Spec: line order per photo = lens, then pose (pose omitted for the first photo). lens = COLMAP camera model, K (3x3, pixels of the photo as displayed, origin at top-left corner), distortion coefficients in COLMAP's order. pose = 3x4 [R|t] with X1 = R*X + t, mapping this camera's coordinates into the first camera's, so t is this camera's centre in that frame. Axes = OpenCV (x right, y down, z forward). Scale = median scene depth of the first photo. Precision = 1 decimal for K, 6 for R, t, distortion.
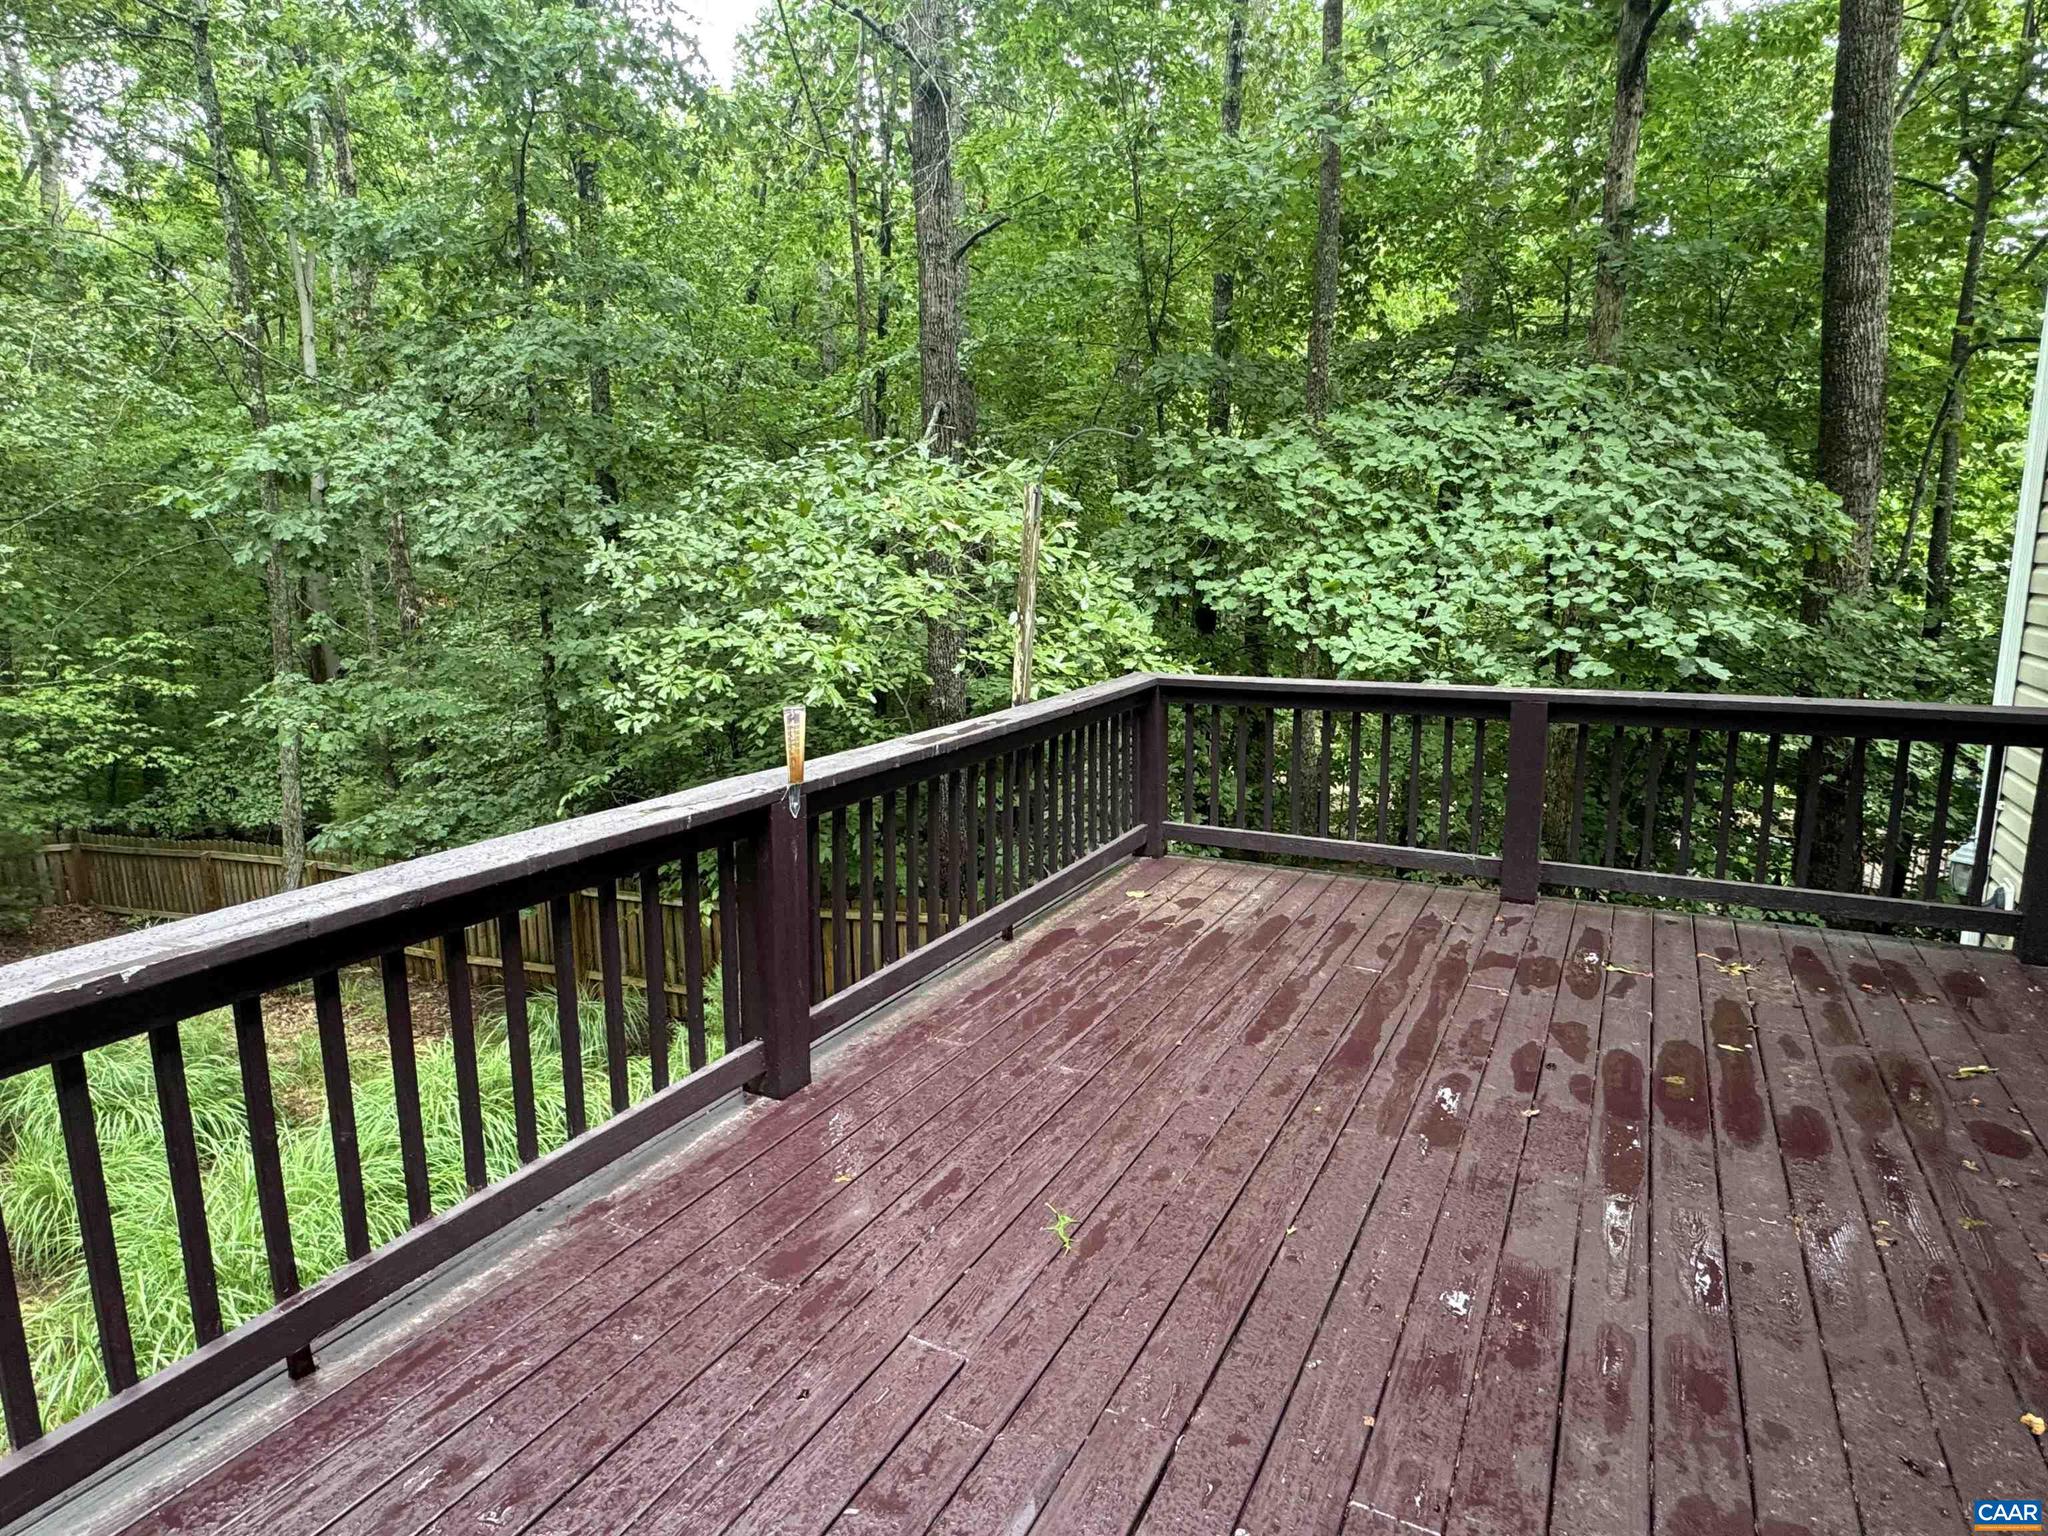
lens RADIAL K [[1140.3, 0, 1024.0], [0, 1140.3, 768.0], [0, 0, 1]] dist [-0.003128, -0.000966]
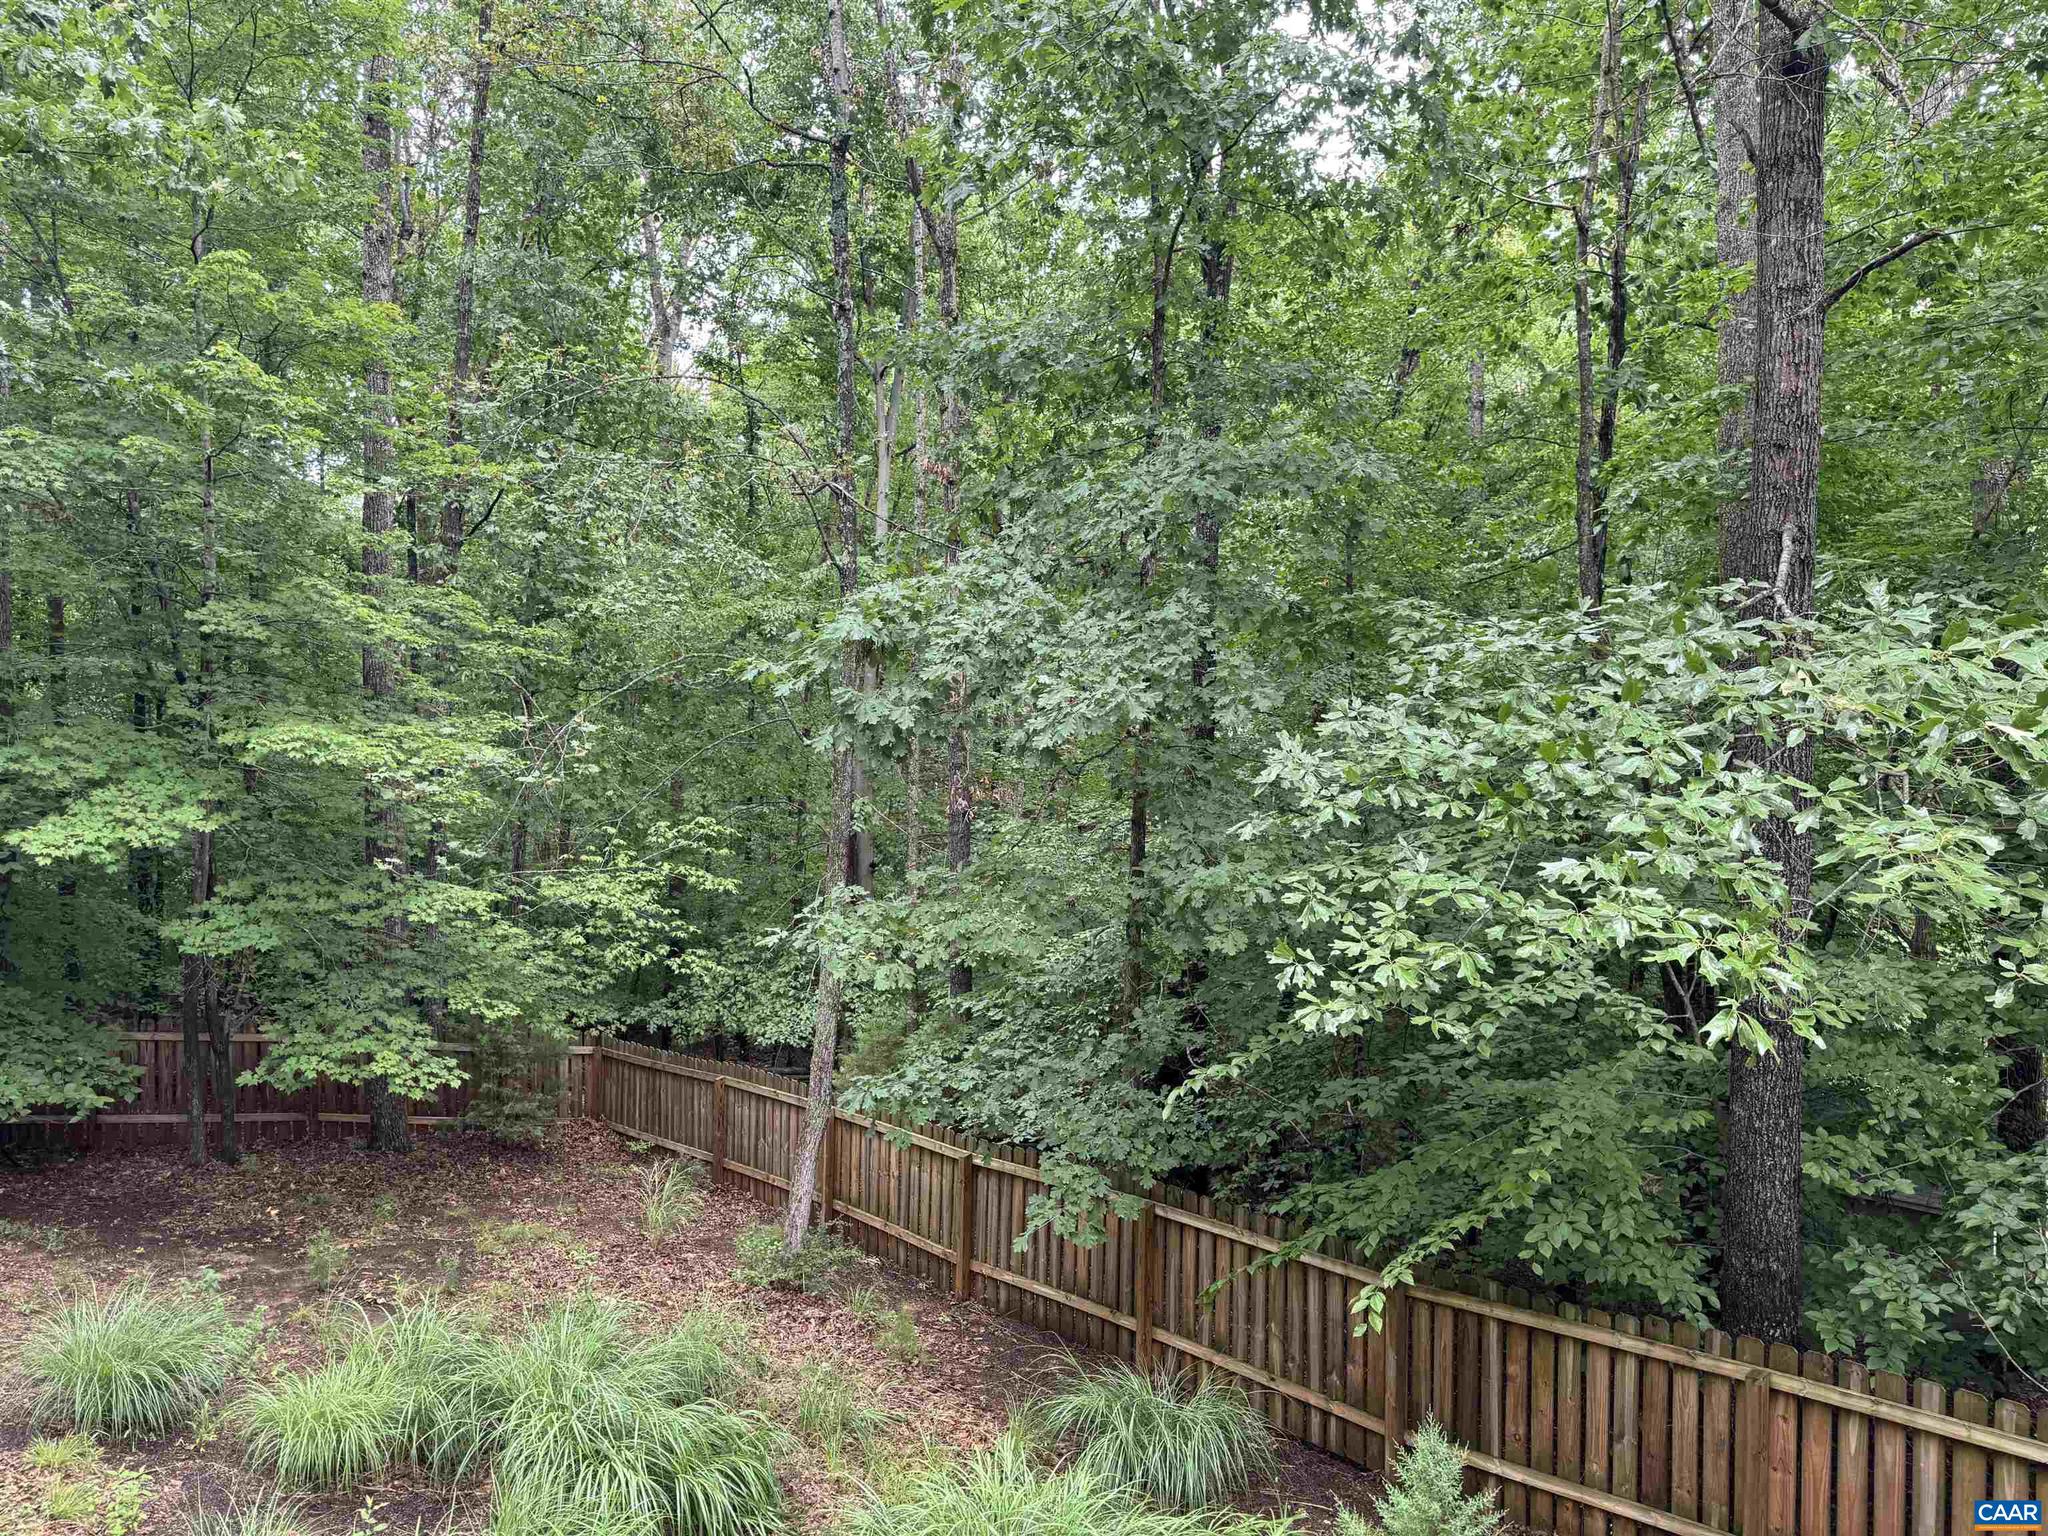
lens RADIAL K [[1440.2, 0, 1024.0], [0, 1440.2, 768.0], [0, 0, 1]] dist [0.118354, -0.144861]
pose [[0.911148, 0.029535, -0.411020, -0.119754], [-0.095810, 0.985278, -0.141591, -0.032922], [0.400787, 0.168390, 0.900563, 0.121643]]
